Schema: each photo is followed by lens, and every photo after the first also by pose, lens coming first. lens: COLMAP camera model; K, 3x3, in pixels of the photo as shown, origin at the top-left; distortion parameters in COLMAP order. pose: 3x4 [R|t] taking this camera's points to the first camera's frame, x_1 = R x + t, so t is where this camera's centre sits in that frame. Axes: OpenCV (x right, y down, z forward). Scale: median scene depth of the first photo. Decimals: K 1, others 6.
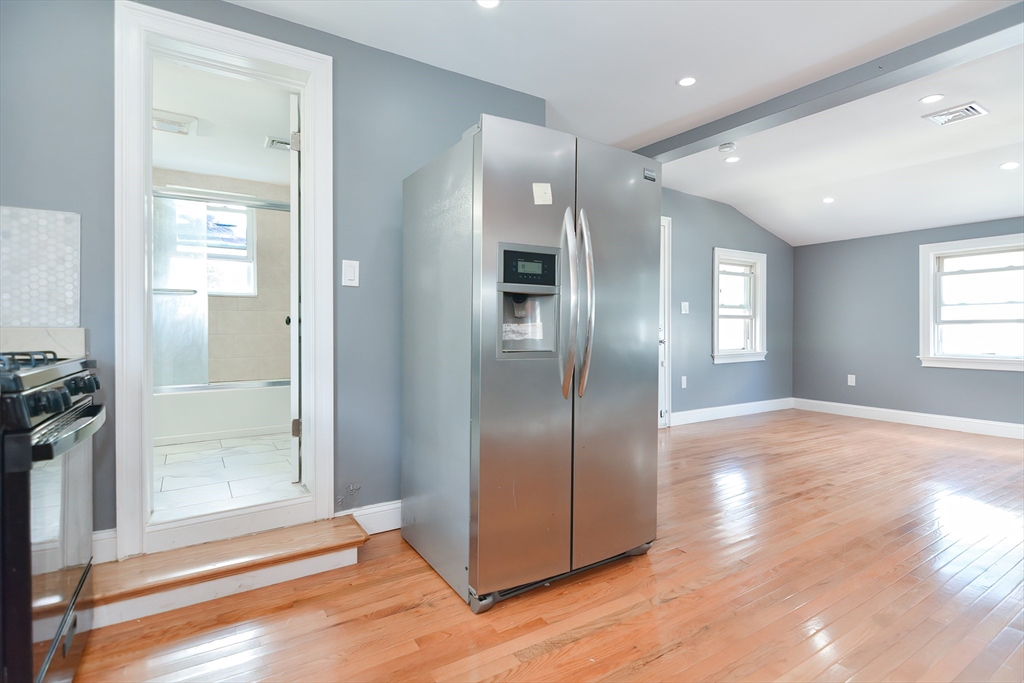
lens RADIAL K [[501.2, 0, 511.7], [0, 501.2, 335.3], [0, 0, 1]] dist [0.011360, -0.008822]
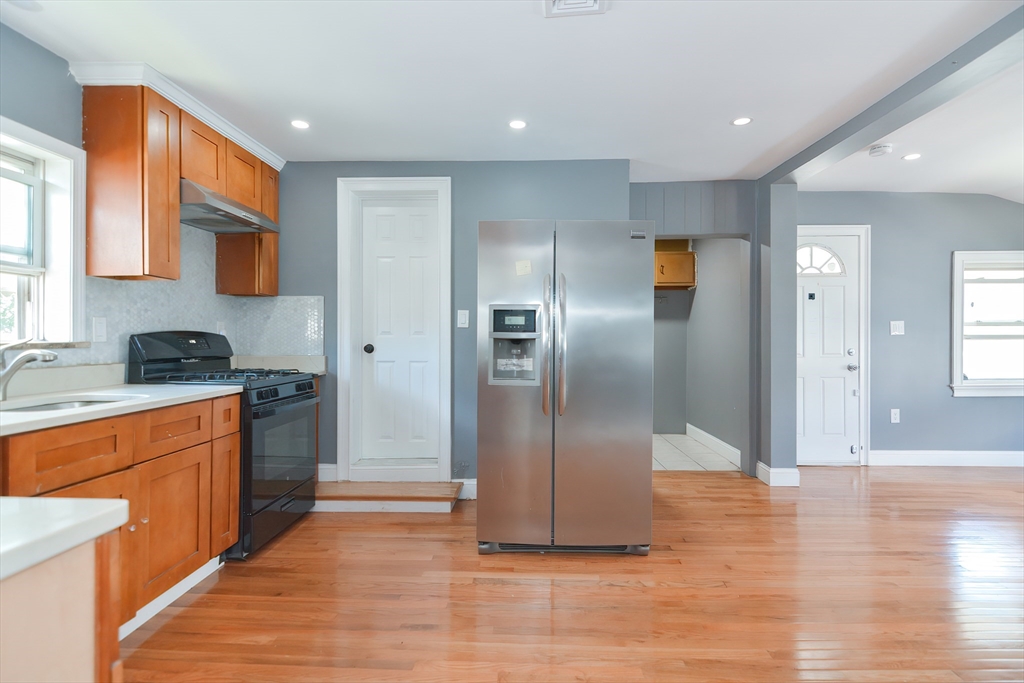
lens RADIAL K [[501.2, 0, 519.8], [0, 501.2, 345.1], [0, 0, 1]] dist [0.011360, -0.008822]
pose [[0.828253, 0.009299, -0.560277, 0.652843], [-0.007765, 0.999957, 0.005117, -0.056379], [0.560300, 0.000113, 0.828289, -0.124823]]
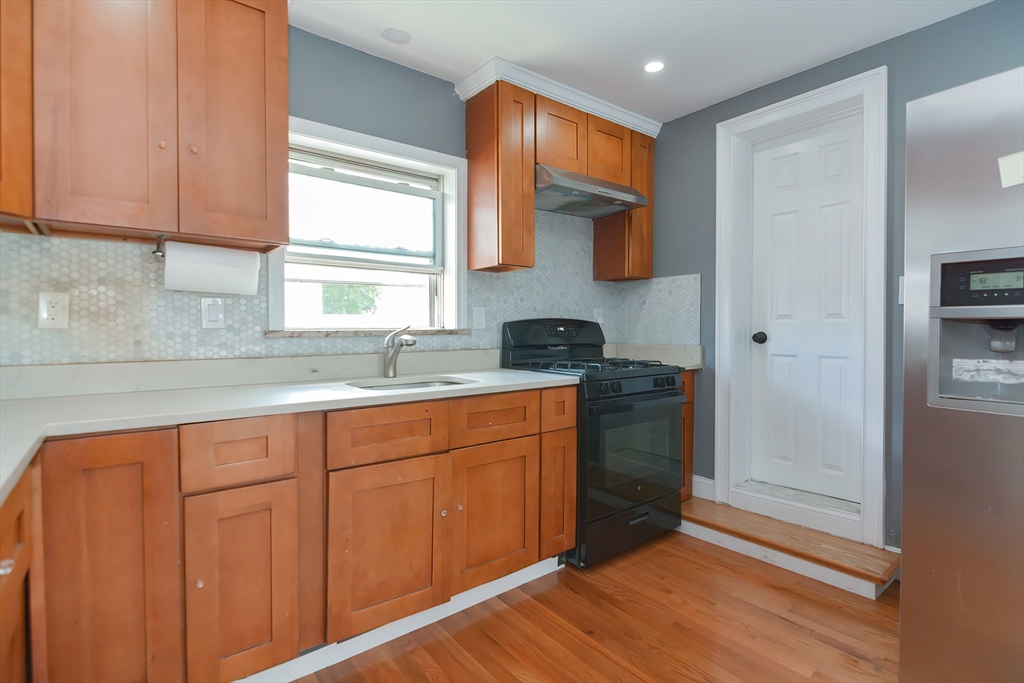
lens RADIAL K [[501.2, 0, 517.2], [0, 501.2, 337.4], [0, 0, 1]] dist [0.011360, -0.008822]
pose [[0.110076, 0.016493, -0.993786, 0.509738], [-0.004312, 0.999861, 0.016116, -0.050954], [0.993914, 0.002511, 0.110131, 0.205631]]
